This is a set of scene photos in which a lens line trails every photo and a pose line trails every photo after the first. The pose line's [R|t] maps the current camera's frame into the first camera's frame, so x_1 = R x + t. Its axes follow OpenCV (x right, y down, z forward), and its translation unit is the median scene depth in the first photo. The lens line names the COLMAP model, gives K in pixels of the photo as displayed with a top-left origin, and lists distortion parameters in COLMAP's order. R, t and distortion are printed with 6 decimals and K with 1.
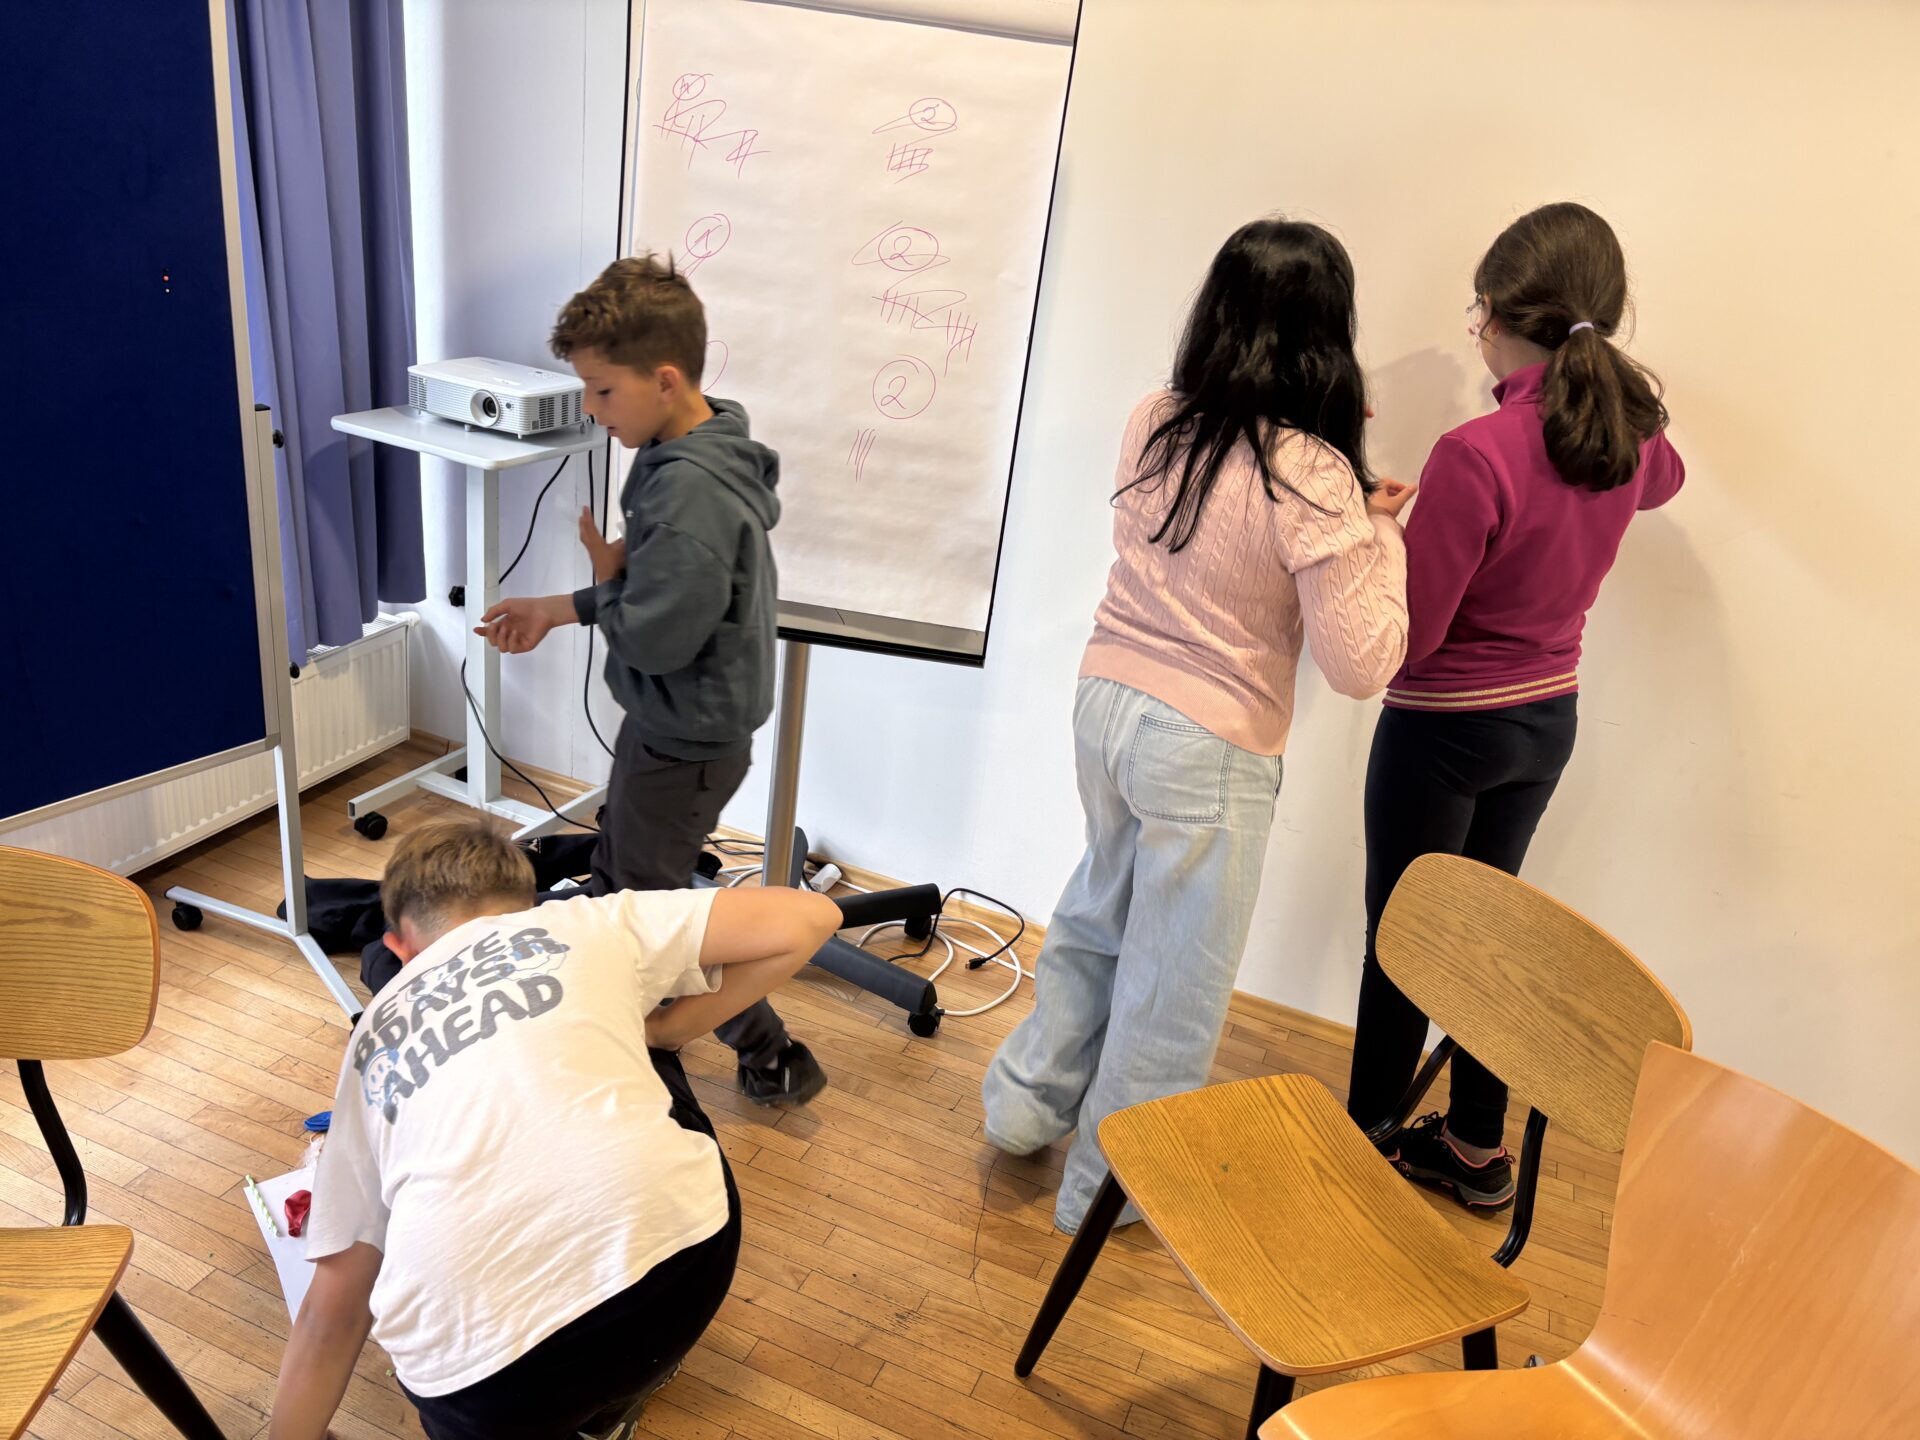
lens RADIAL K [[1449.3, 0, 958.1], [0, 1449.3, 718.1], [0, 0, 1]] dist [0.014198, 0.002744]
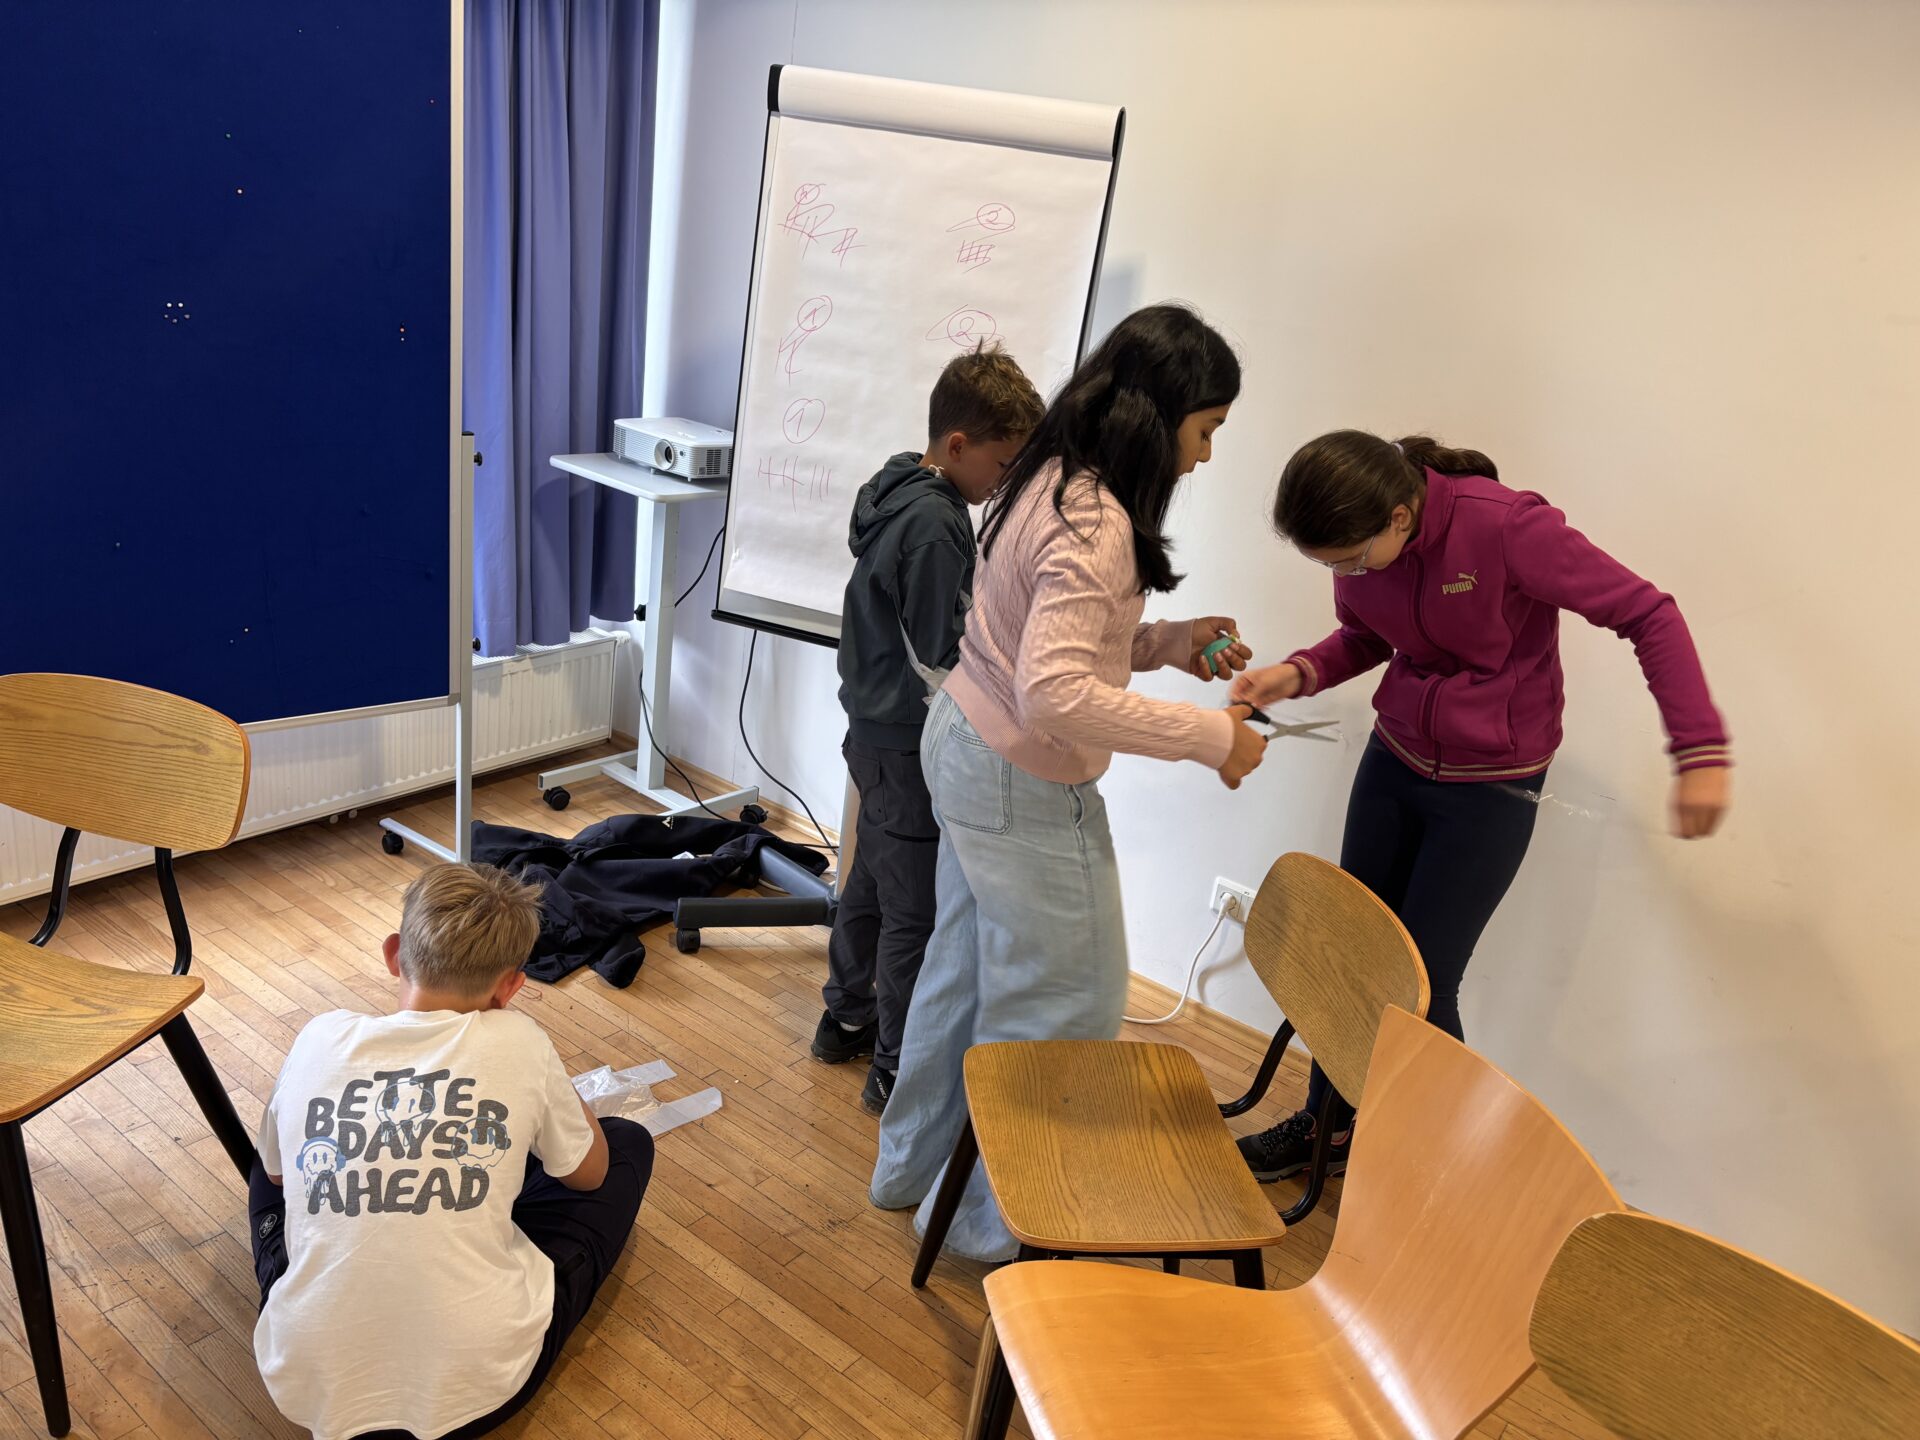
lens RADIAL K [[1449.3, 0, 962.7], [0, 1449.3, 721.5], [0, 0, 1]] dist [0.014198, 0.002744]
pose [[0.965695, 0.090686, -0.243329, 0.232799], [-0.111875, 0.990911, -0.074694, 0.071593], [0.234344, 0.099354, 0.967064, -0.096765]]
